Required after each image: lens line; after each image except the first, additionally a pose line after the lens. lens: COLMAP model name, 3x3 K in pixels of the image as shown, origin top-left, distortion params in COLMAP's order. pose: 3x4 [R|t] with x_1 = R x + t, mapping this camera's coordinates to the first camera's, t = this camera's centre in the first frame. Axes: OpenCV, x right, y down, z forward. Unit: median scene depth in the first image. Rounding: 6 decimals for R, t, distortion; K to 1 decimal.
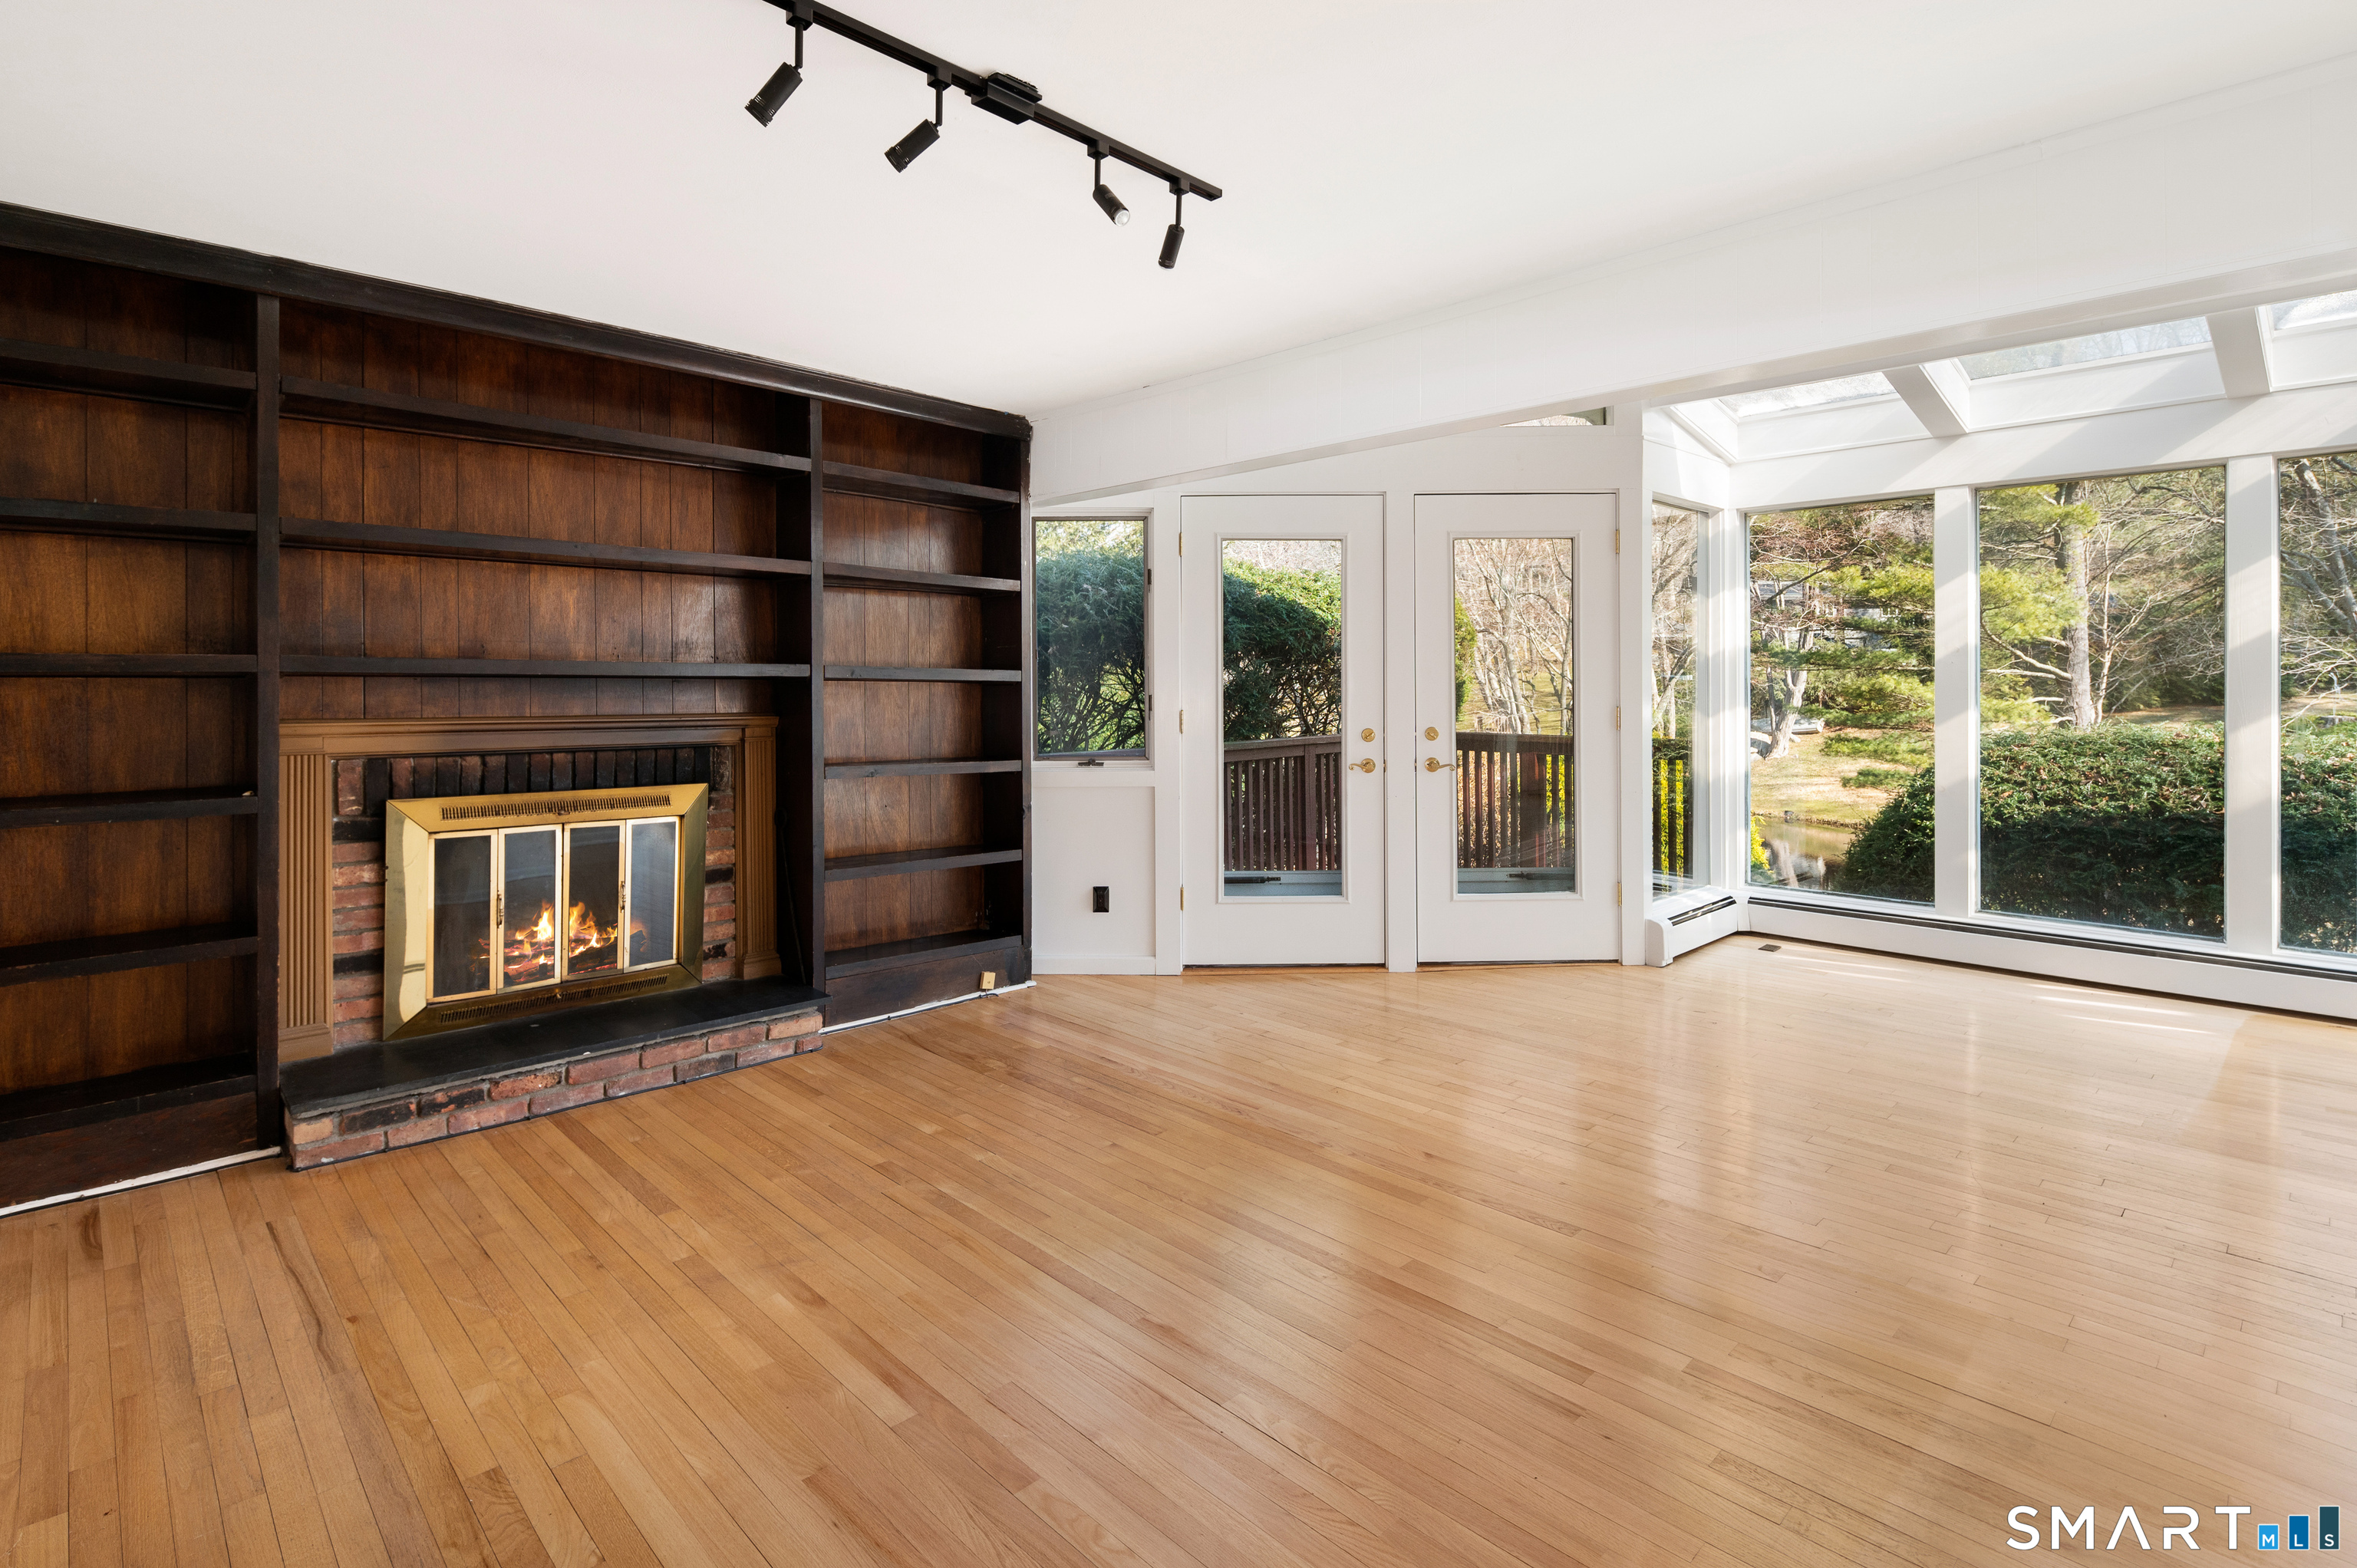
lens RADIAL K [[1146.9, 0, 1188.2], [0, 1146.9, 674.5], [0, 0, 1]] dist [0.006428, 0.000035]
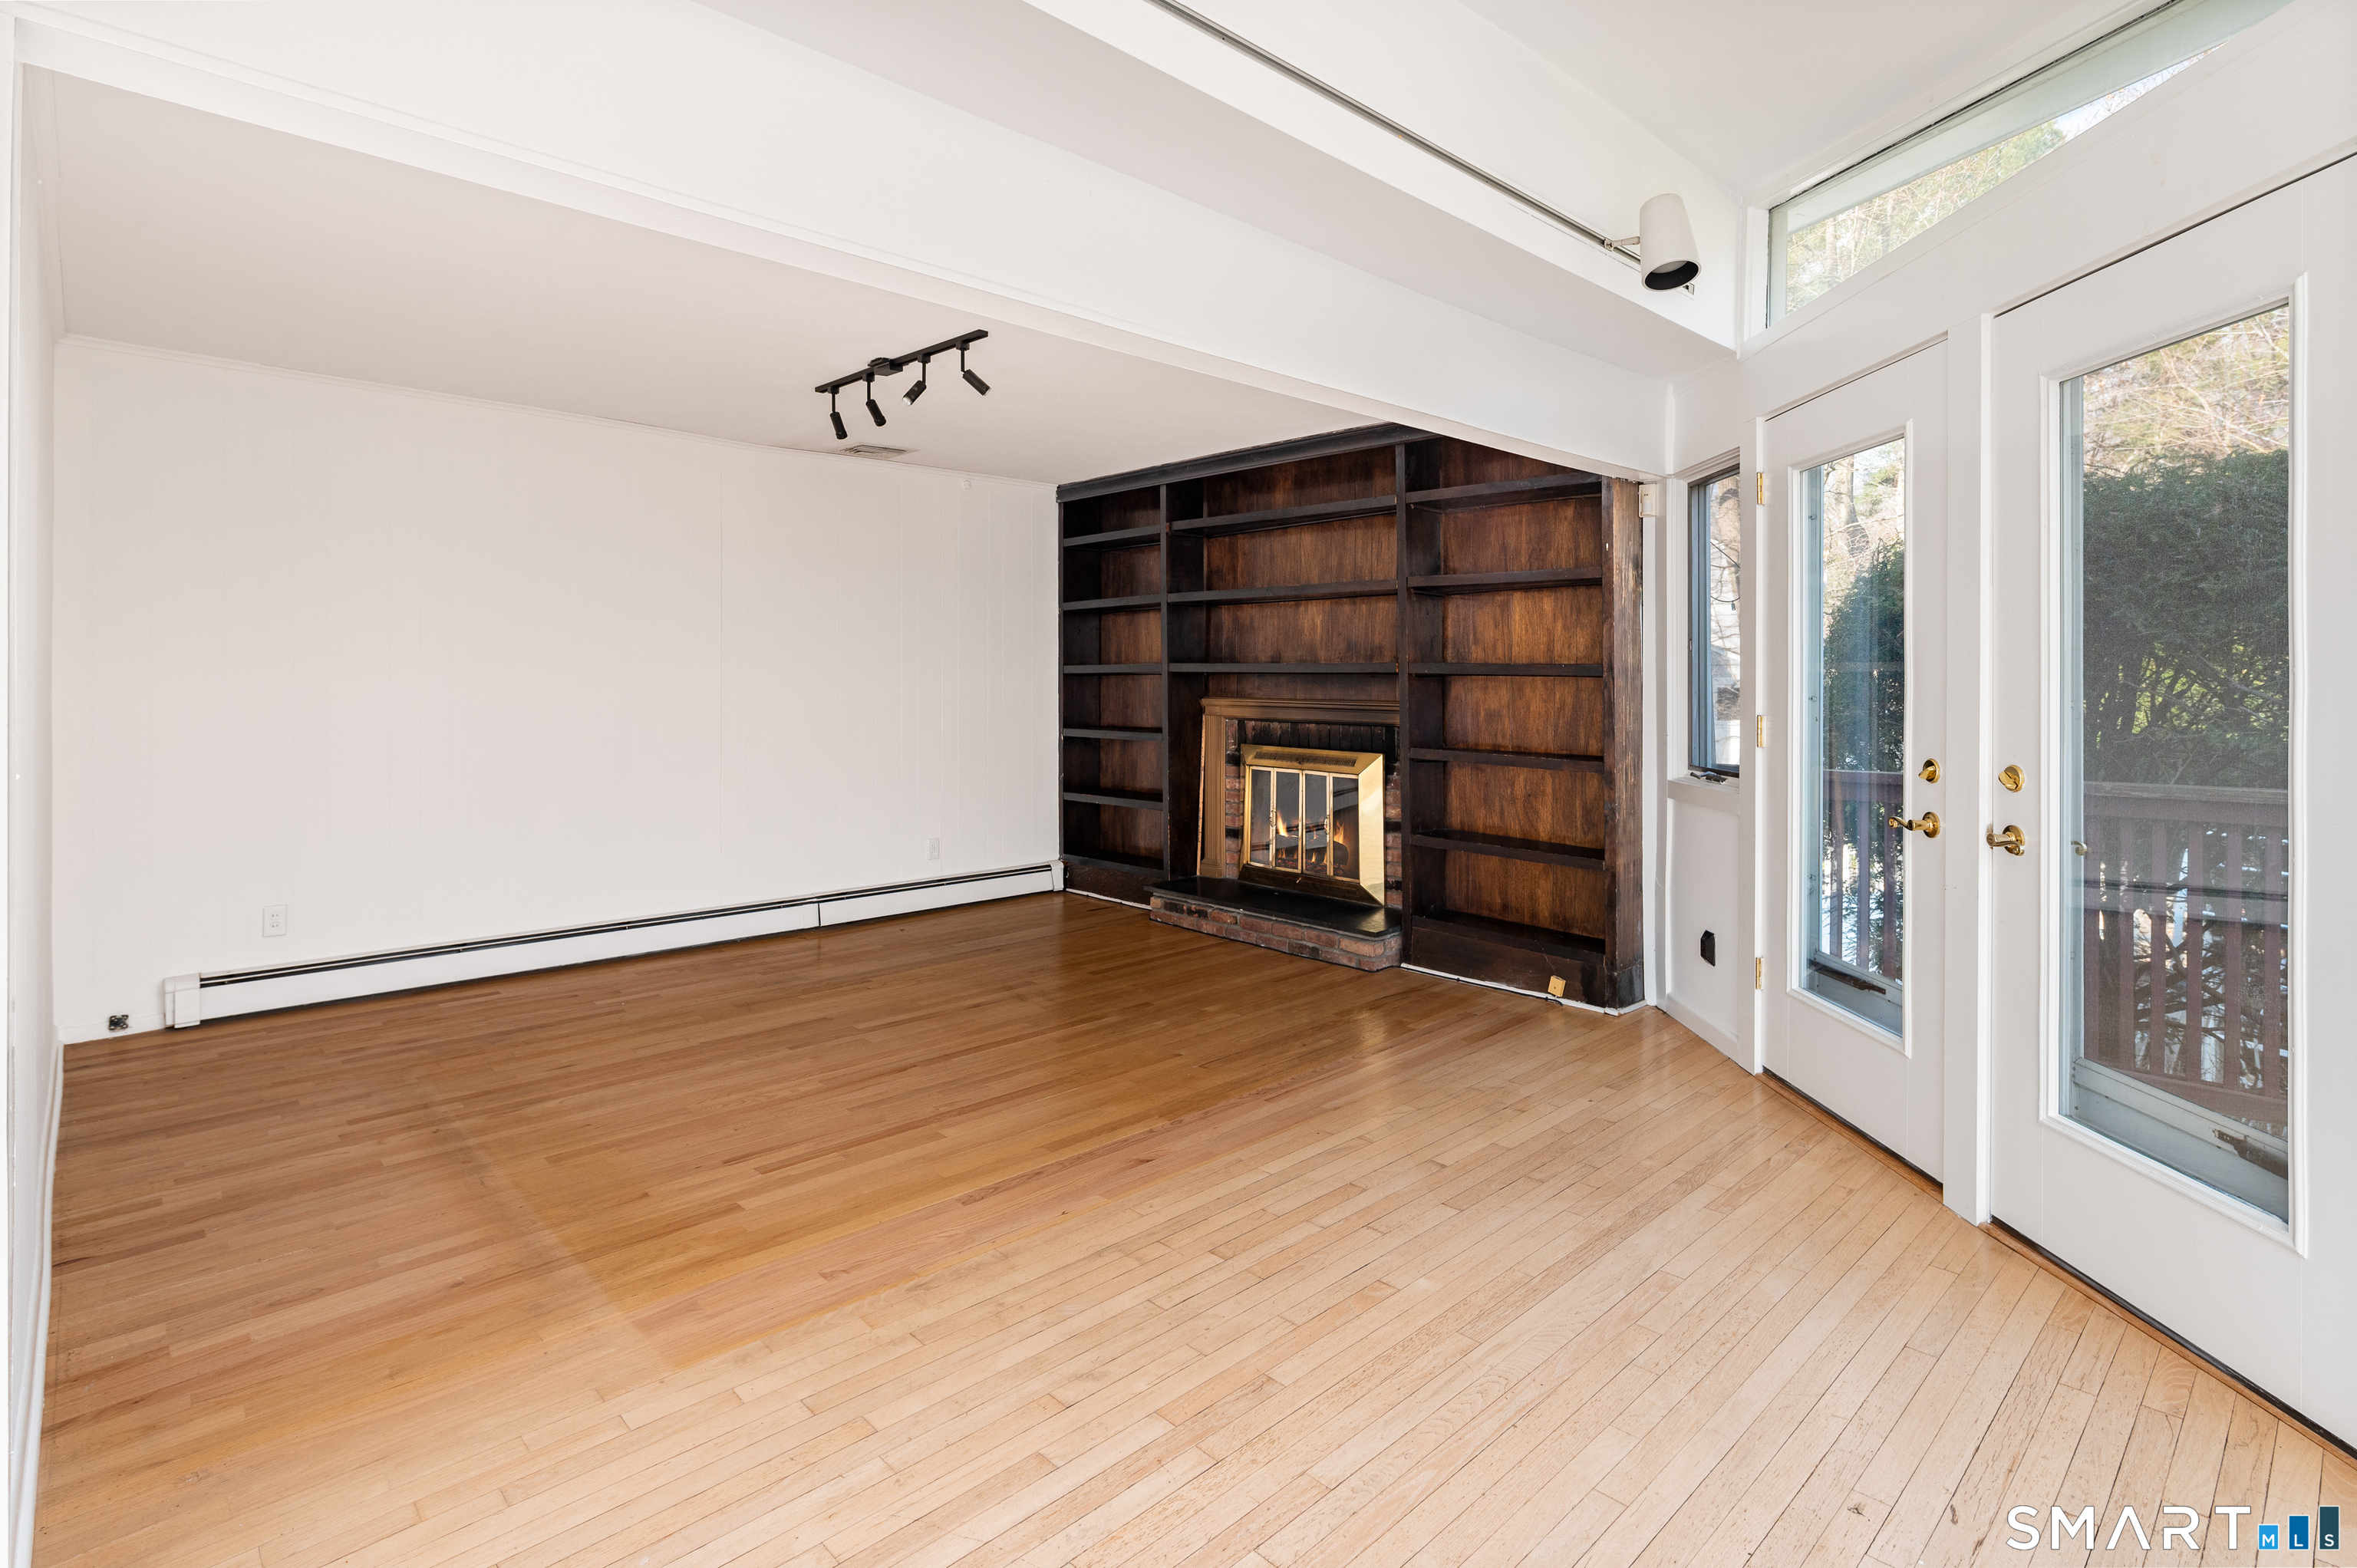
lens RADIAL K [[1146.9, 0, 1188.2], [0, 1146.9, 674.5], [0, 0, 1]] dist [0.006428, 0.000035]
pose [[-0.007780, -0.002352, -0.999967, 0.977742], [0.005541, 0.999982, -0.002396, 0.006369], [0.999954, -0.005560, -0.007766, 0.860938]]
